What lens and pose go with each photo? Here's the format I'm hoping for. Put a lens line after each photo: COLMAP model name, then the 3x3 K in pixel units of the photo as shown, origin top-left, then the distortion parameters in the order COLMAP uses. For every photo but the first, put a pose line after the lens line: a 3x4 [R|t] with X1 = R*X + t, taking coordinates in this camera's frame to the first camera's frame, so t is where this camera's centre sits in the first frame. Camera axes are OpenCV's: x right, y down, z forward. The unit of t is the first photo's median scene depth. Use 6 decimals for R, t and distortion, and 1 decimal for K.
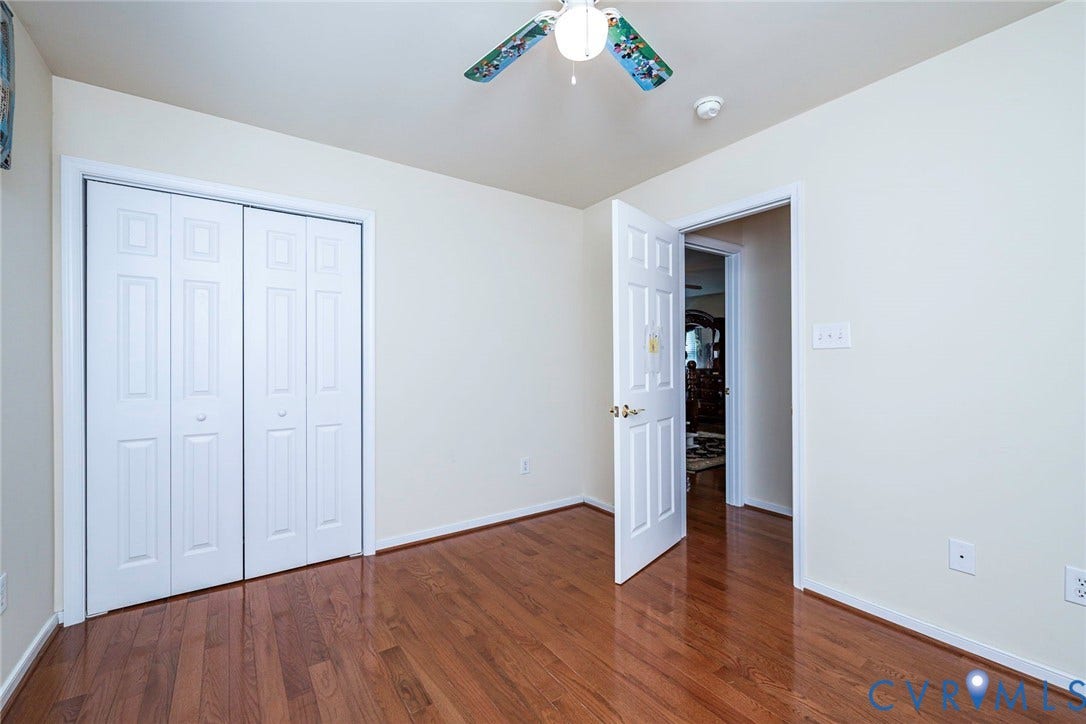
lens RADIAL K [[449.5, 0, 543.2], [0, 449.5, 360.7], [0, 0, 1]] dist [0.000606, -0.000104]
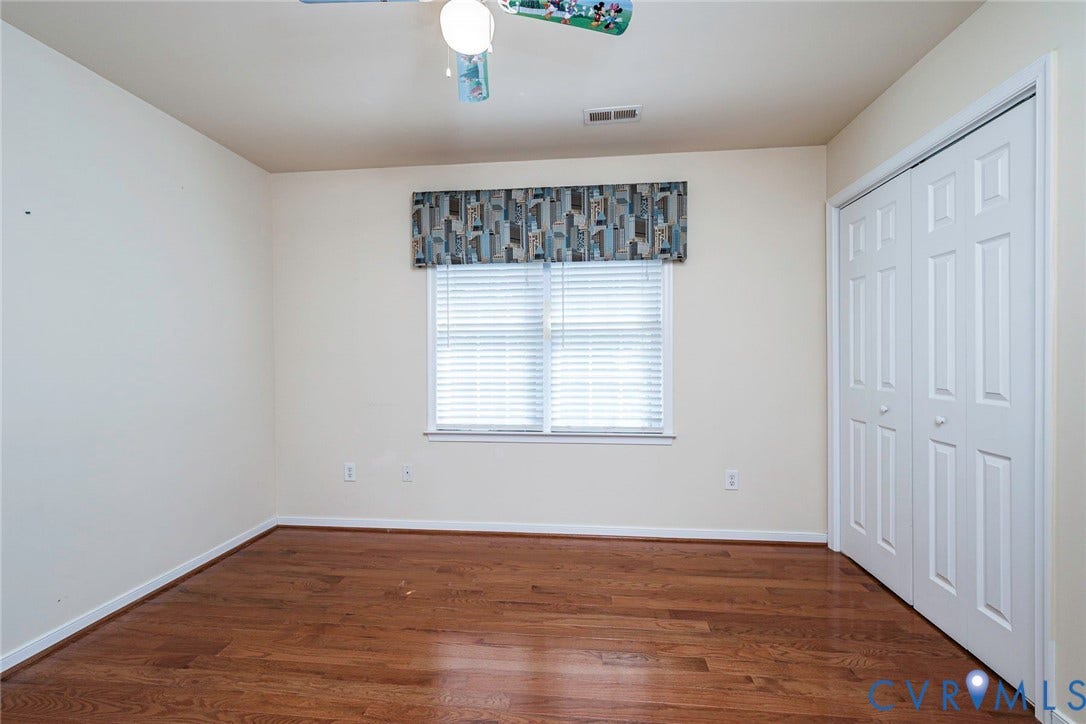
lens RADIAL K [[449.5, 0, 545.1], [0, 449.5, 360.5], [0, 0, 1]] dist [0.000606, -0.000104]
pose [[-0.659109, 0.014842, -0.751901, 0.611086], [0.012963, 0.999881, 0.008374, 0.004863], [0.751936, -0.004228, -0.659223, 1.485135]]
